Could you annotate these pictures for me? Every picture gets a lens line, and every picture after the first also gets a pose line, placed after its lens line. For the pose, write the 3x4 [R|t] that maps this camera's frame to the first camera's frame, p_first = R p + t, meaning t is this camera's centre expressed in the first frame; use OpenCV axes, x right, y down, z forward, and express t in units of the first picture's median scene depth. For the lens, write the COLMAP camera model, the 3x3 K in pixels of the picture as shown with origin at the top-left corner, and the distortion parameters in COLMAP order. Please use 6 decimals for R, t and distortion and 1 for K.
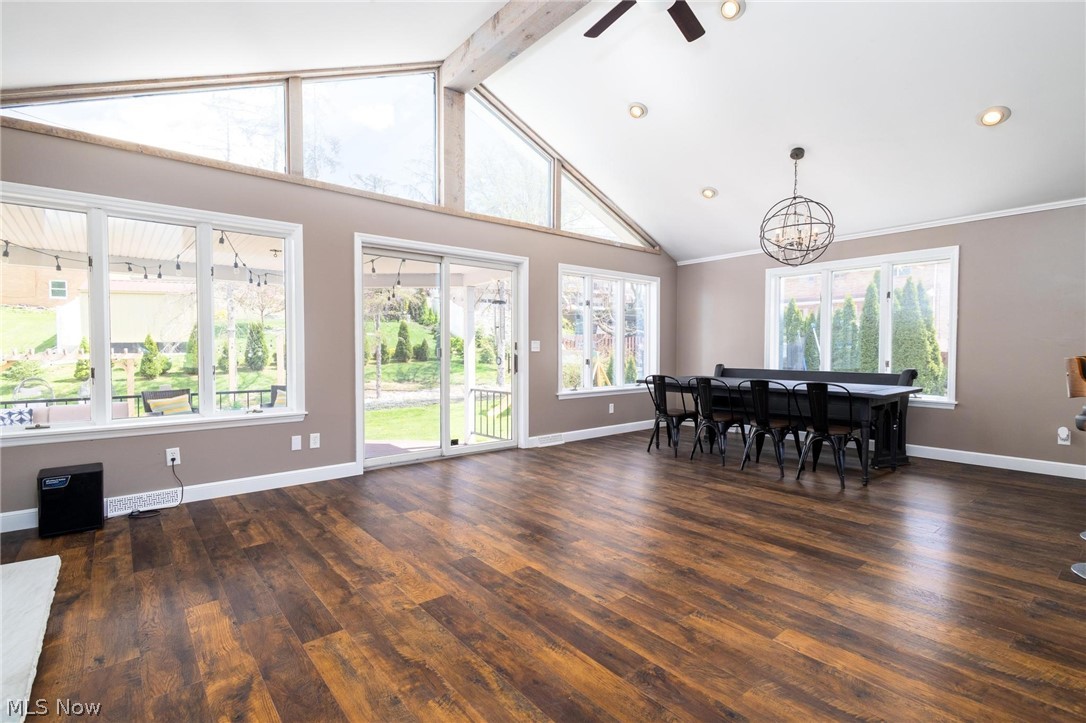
lens RADIAL K [[508.1, 0, 535.0], [0, 508.1, 354.4], [0, 0, 1]] dist [0.010281, -0.003933]
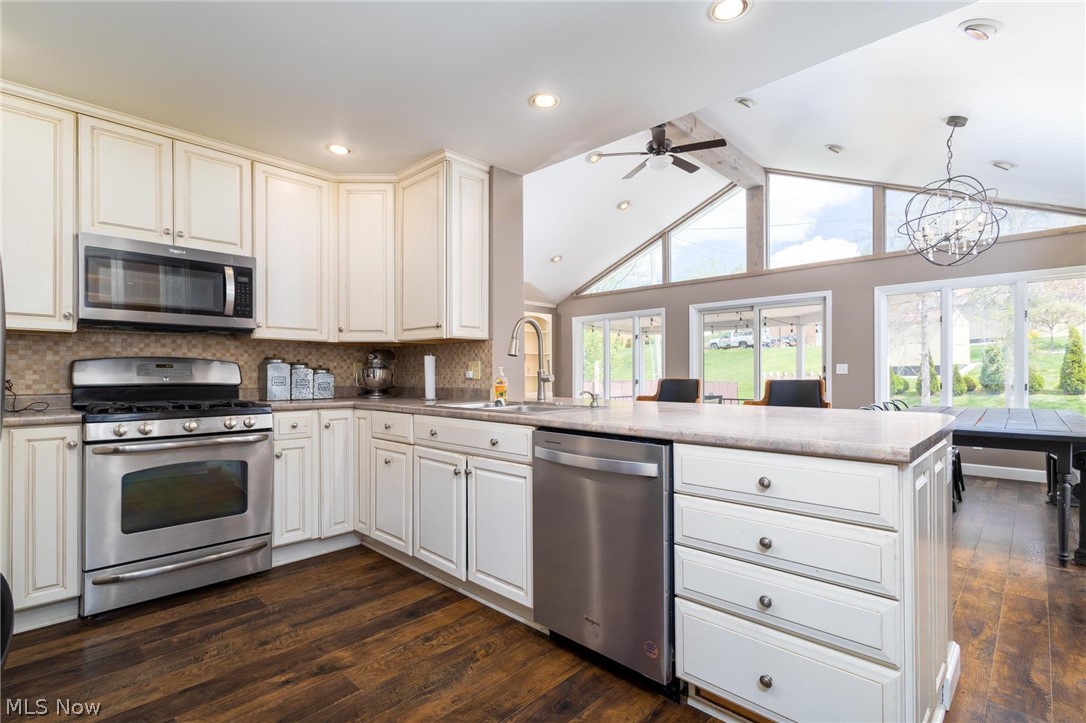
lens RADIAL K [[508.1, 0, 543.8], [0, 508.1, 374.4], [0, 0, 1]] dist [0.010281, -0.003933]
pose [[0.102808, 0.005471, -0.994686, 2.329746], [-0.008570, 0.999953, 0.004615, -0.009100], [0.994664, 0.008050, 0.102850, 0.547247]]
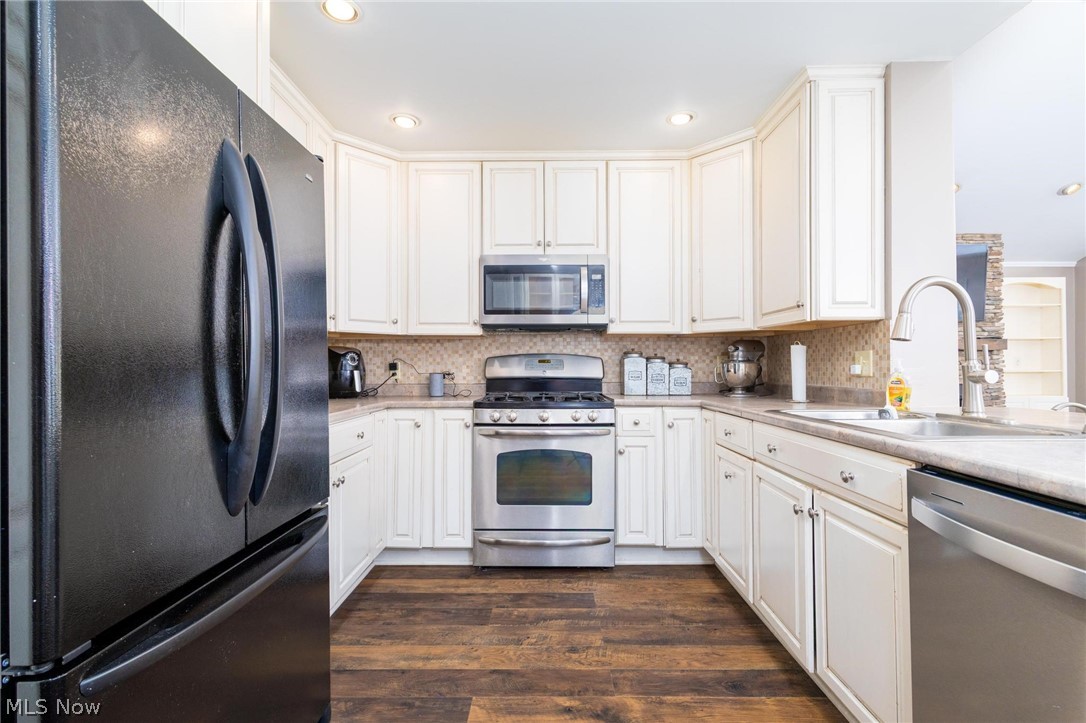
lens RADIAL K [[508.1, 0, 533.5], [0, 508.1, 362.2], [0, 0, 1]] dist [0.010281, -0.003933]
pose [[-0.649814, -0.004425, -0.760080, 2.070098], [-0.004177, 0.999989, -0.002251, -0.010282], [0.760082, 0.001712, -0.649825, 0.667266]]
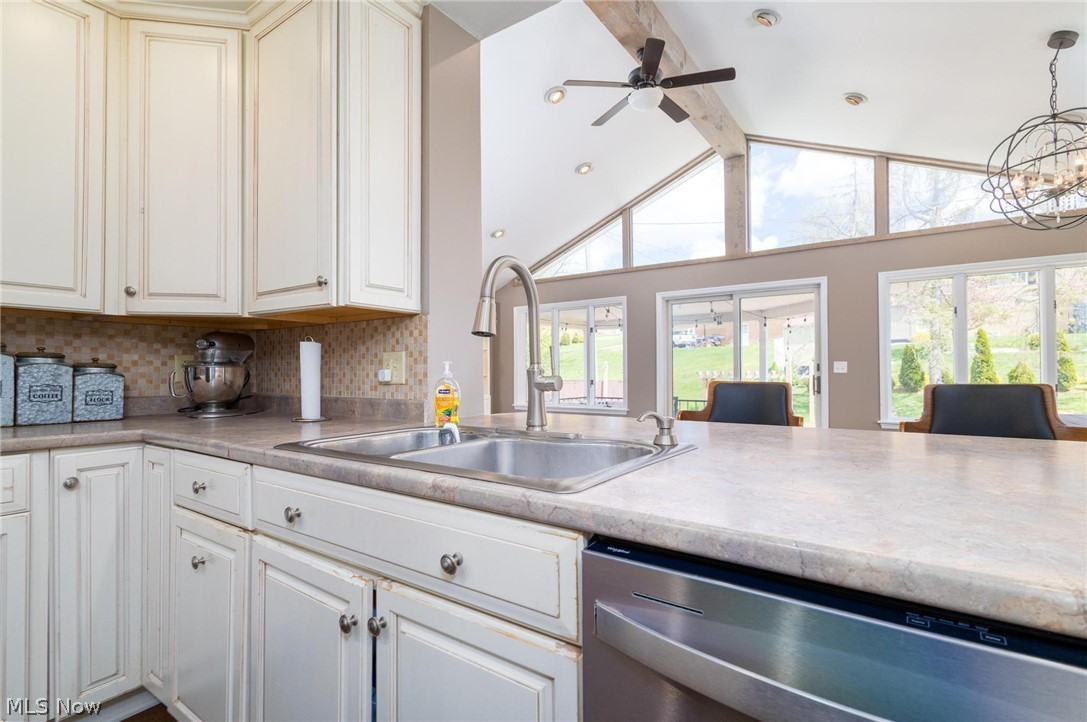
lens RADIAL K [[508.5, 0, 569.5], [0, 508.5, 368.2], [0, 0, 1]] dist [0.010281, -0.003933]
pose [[0.297246, -0.004360, -0.954791, 1.714016], [-0.008091, 0.999942, -0.007085, -0.008423], [0.954767, 0.009831, 0.297194, 0.525019]]
